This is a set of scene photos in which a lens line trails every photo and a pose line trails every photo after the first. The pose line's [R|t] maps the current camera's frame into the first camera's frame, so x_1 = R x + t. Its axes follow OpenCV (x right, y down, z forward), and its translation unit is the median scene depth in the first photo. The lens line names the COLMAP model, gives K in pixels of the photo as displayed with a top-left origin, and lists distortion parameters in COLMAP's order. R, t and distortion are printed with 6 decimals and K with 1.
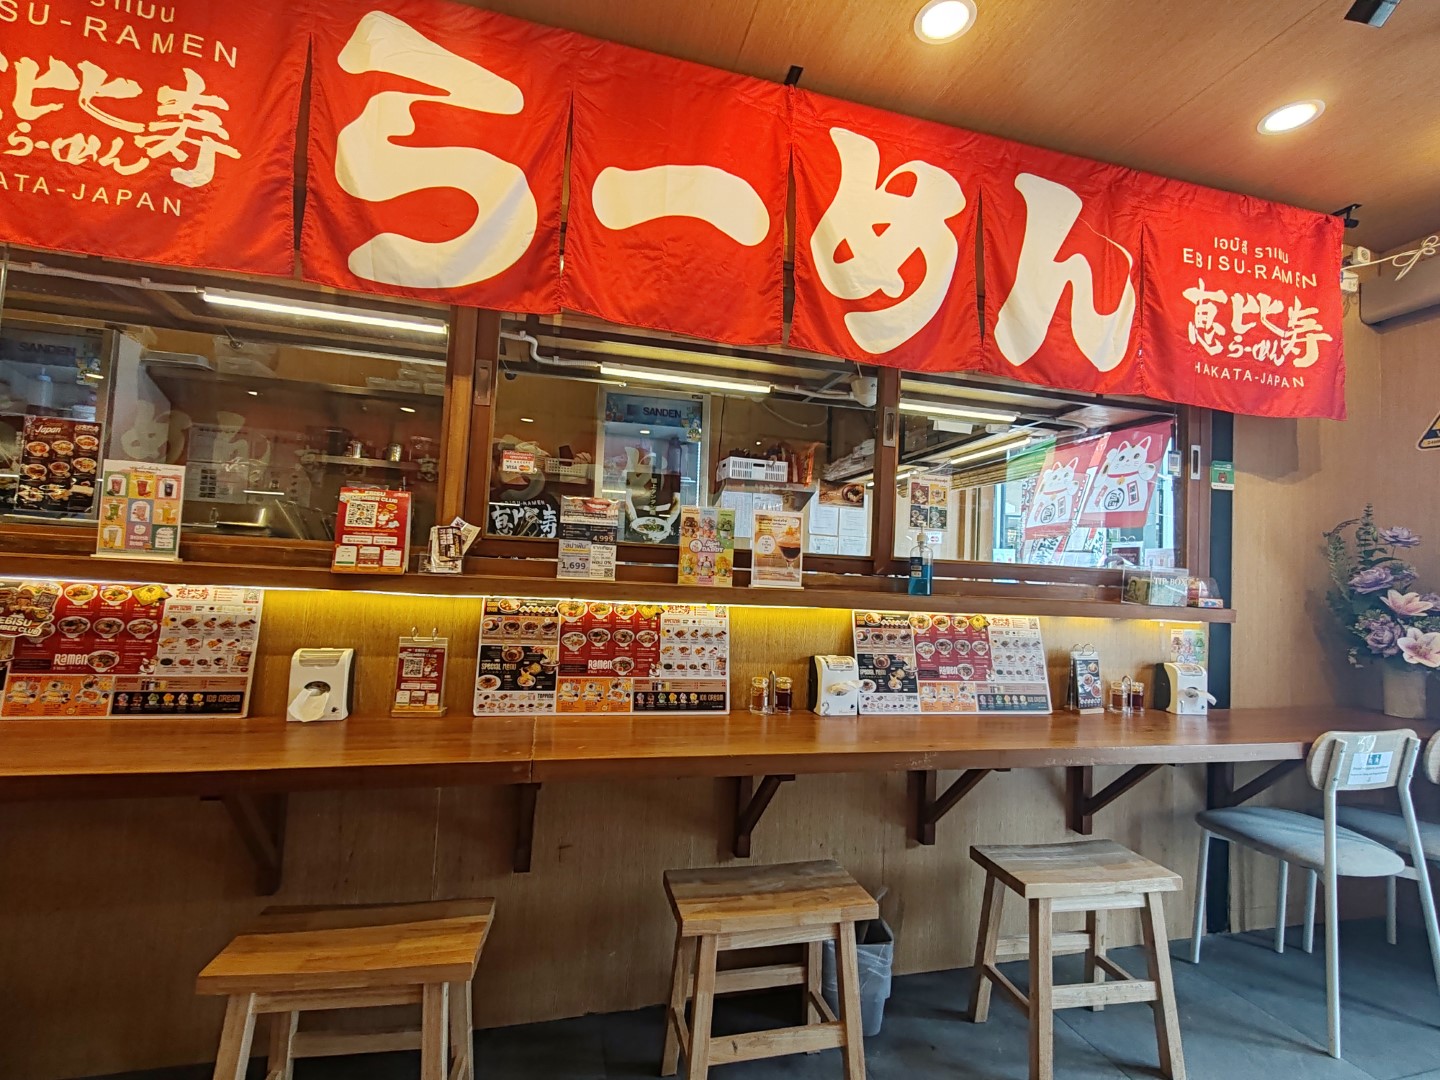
lens RADIAL K [[652.4, 0, 721.5], [0, 652.4, 536.8], [0, 0, 1]] dist [0.002141, -0.000739]
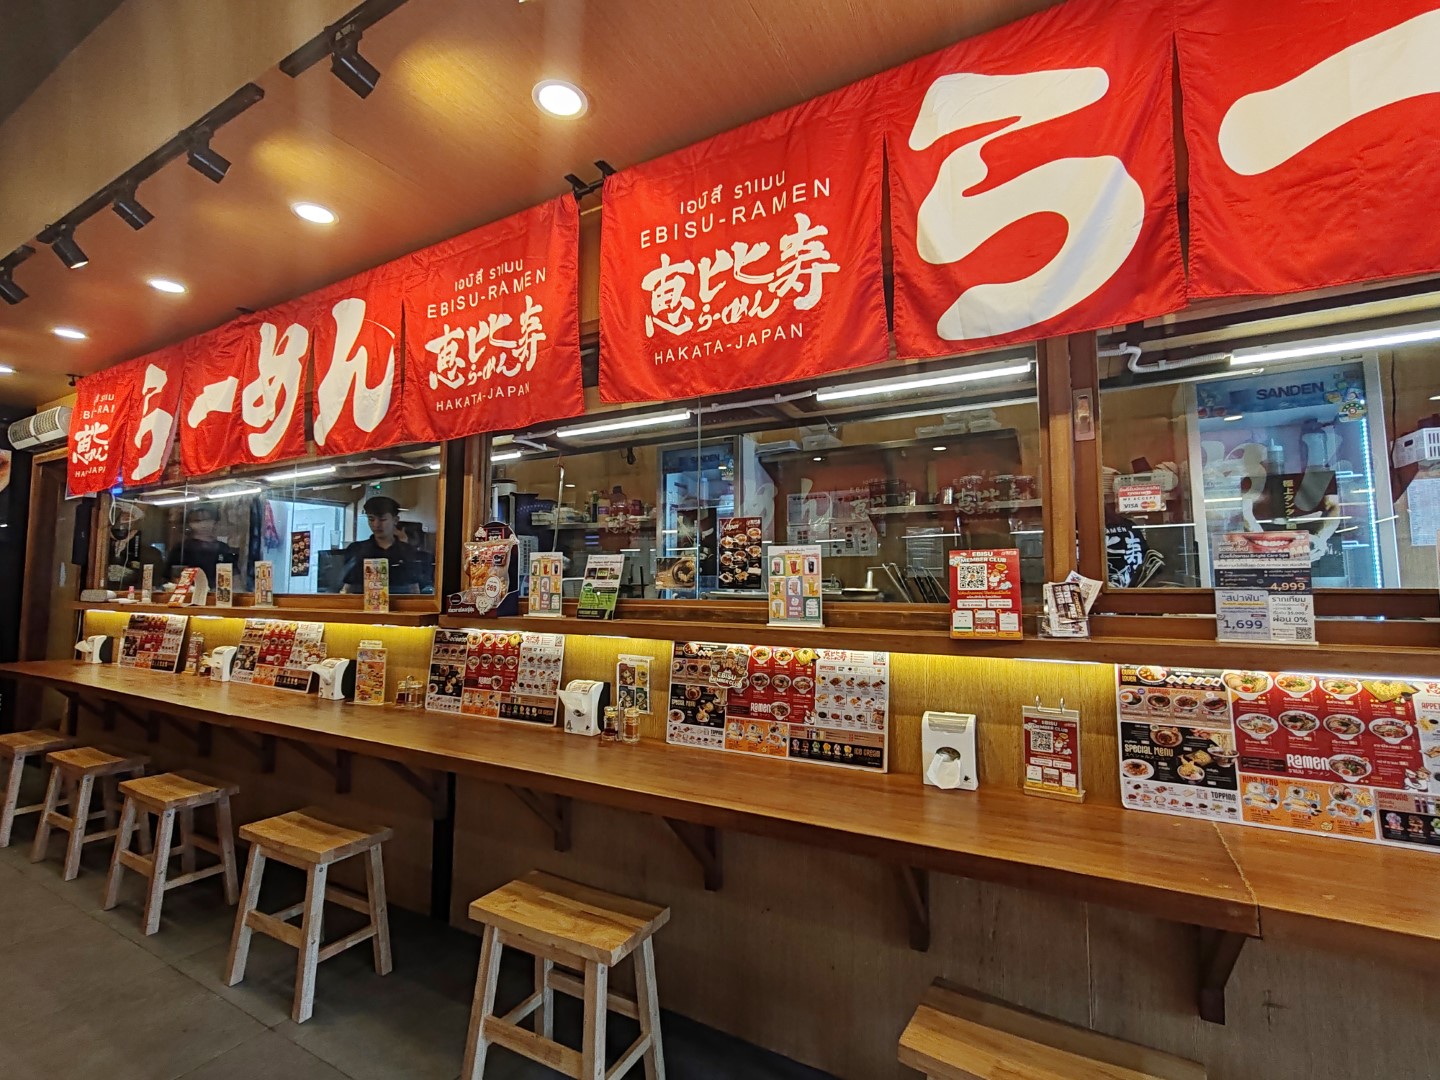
lens RADIAL K [[652.4, 0, 721.5], [0, 652.4, 536.8], [0, 0, 1]] dist [0.002141, -0.000739]
pose [[0.722930, -0.099565, -0.683710, -0.149352], [0.074151, 0.995028, -0.066495, -0.056866], [0.686931, -0.002627, 0.726718, 0.035503]]
